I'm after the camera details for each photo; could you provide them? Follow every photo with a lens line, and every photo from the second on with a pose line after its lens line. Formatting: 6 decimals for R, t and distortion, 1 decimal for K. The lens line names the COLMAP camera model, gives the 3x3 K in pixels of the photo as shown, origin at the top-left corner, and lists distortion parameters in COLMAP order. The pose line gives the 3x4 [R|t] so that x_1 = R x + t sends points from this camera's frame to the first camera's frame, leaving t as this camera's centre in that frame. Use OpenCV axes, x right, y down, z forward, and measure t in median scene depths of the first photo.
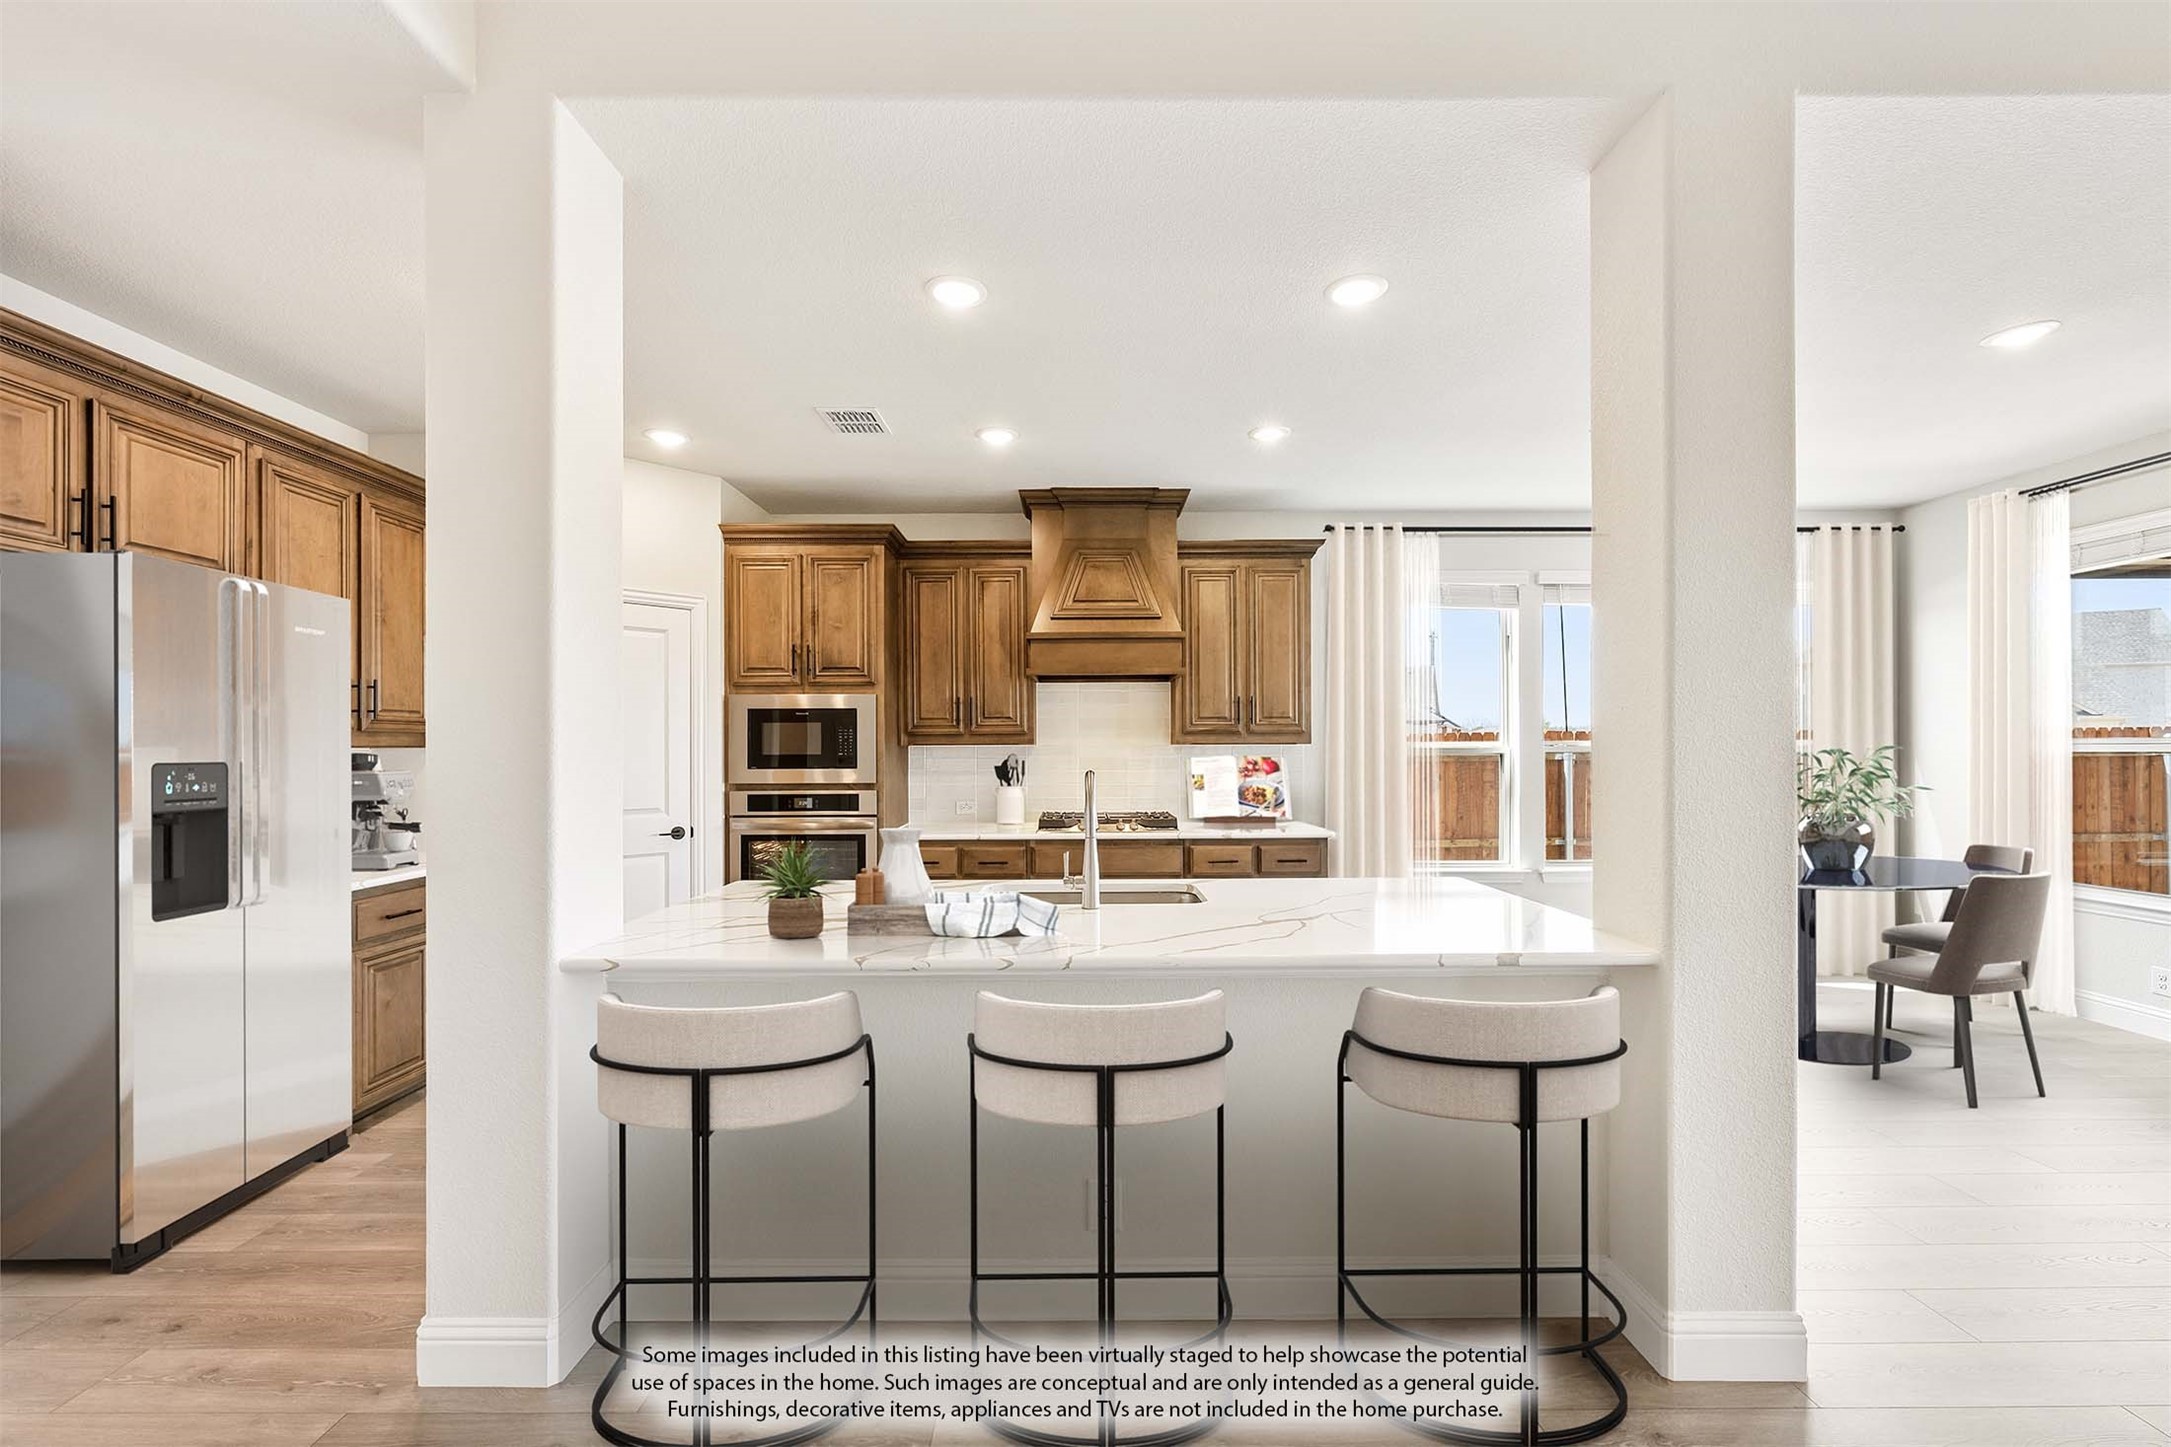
lens RADIAL K [[865.2, 0, 1087.7], [0, 865.2, 750.8], [0, 0, 1]] dist [-0.000119, 0.000011]
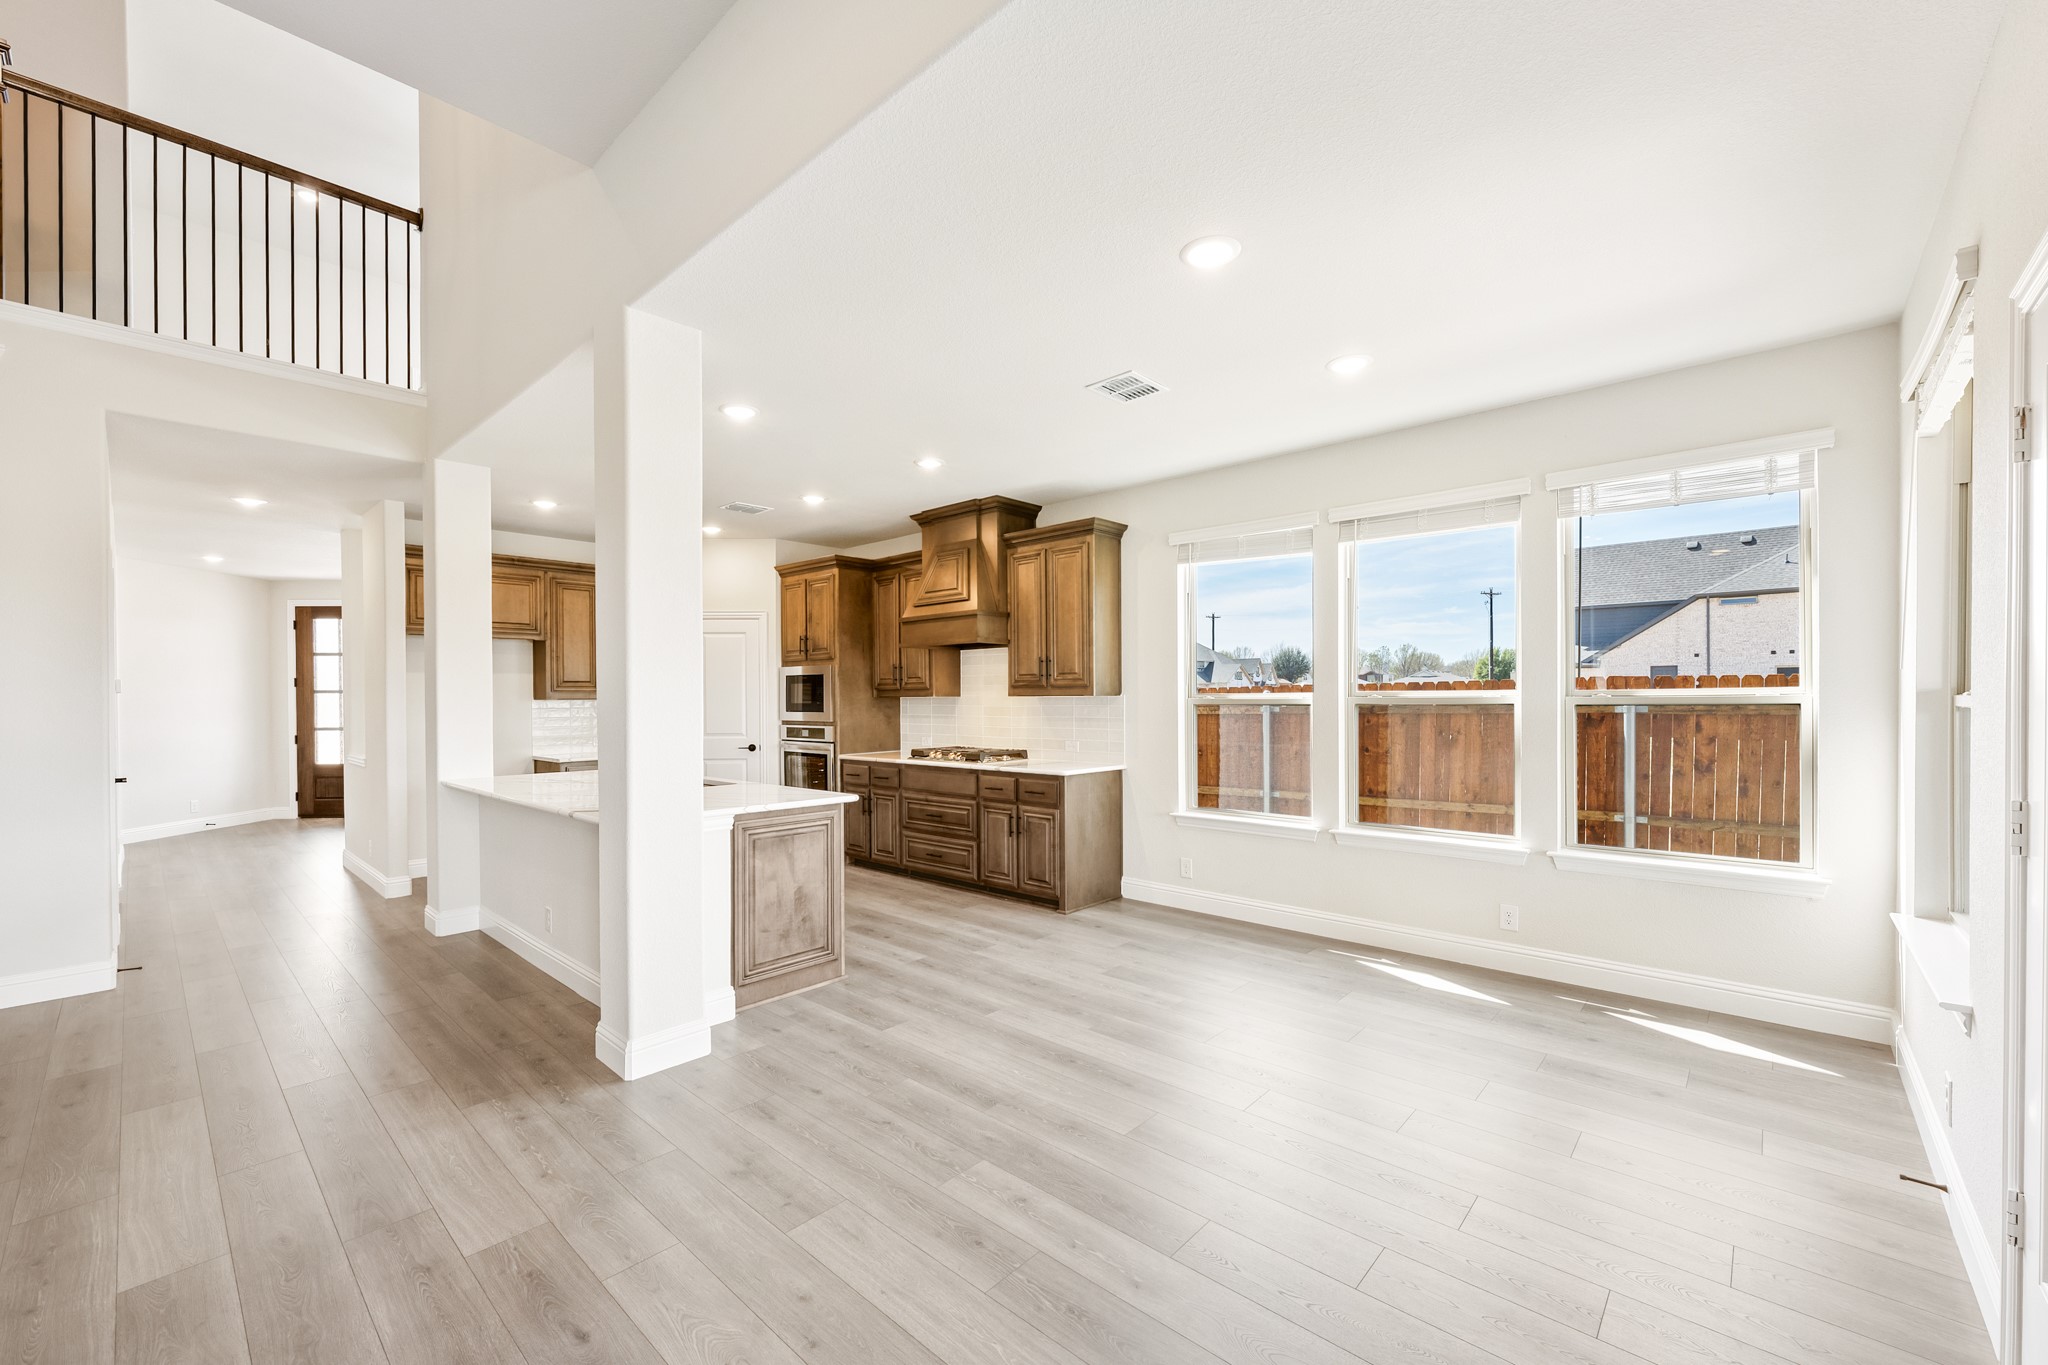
lens RADIAL K [[823.9, 0, 1019.2], [0, 823.9, 705.8], [0, 0, 1]] dist [-0.000029, 0.000038]
pose [[0.740618, 0.006237, -0.671897, 0.993187], [0.000305, 0.999954, 0.009618, -0.005444], [0.671926, -0.007328, 0.740582, 0.125262]]
